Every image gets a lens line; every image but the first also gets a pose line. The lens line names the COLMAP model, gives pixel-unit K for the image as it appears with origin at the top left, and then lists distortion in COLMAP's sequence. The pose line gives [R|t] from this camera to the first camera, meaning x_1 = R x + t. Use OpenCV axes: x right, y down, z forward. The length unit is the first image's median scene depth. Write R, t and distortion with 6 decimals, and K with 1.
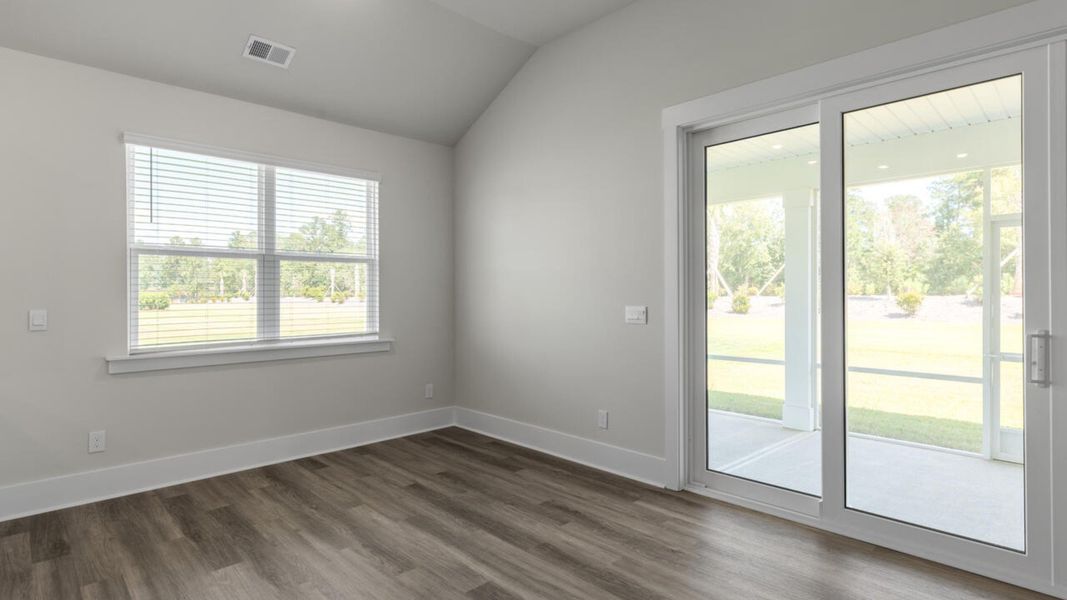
lens RADIAL K [[535.4, 0, 530.8], [0, 535.4, 294.1], [0, 0, 1]] dist [0.011665, 0.000603]
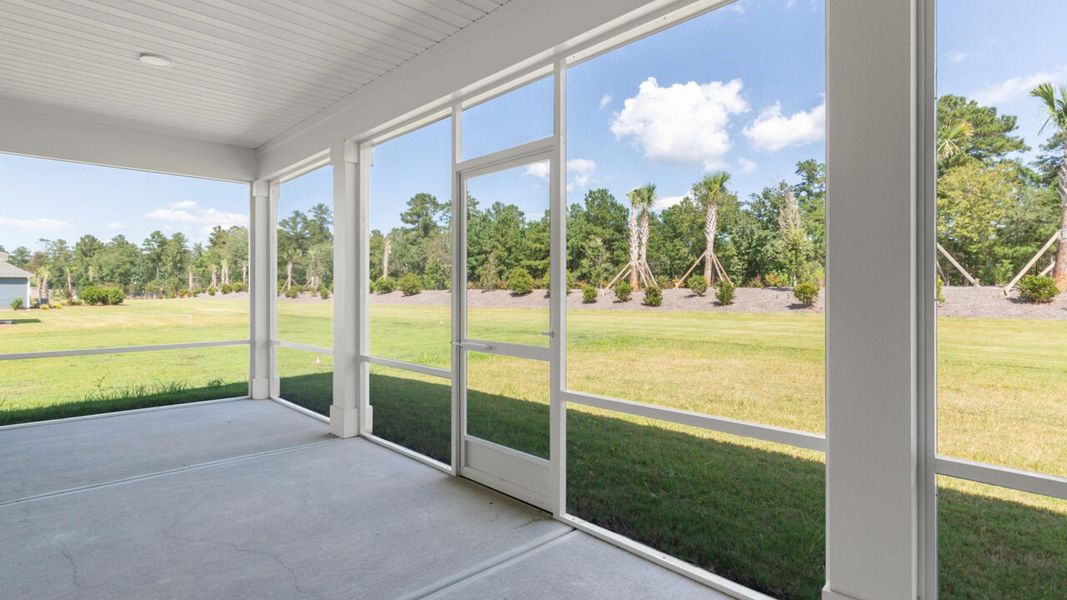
lens RADIAL K [[535.4, 0, 532.0], [0, 535.4, 292.8], [0, 0, 1]] dist [0.011665, 0.000603]
pose [[0.999990, -0.001856, 0.004152, 0.169193], [0.001829, 0.999978, 0.006310, 0.006330], [-0.004164, -0.006302, 0.999971, 0.038595]]
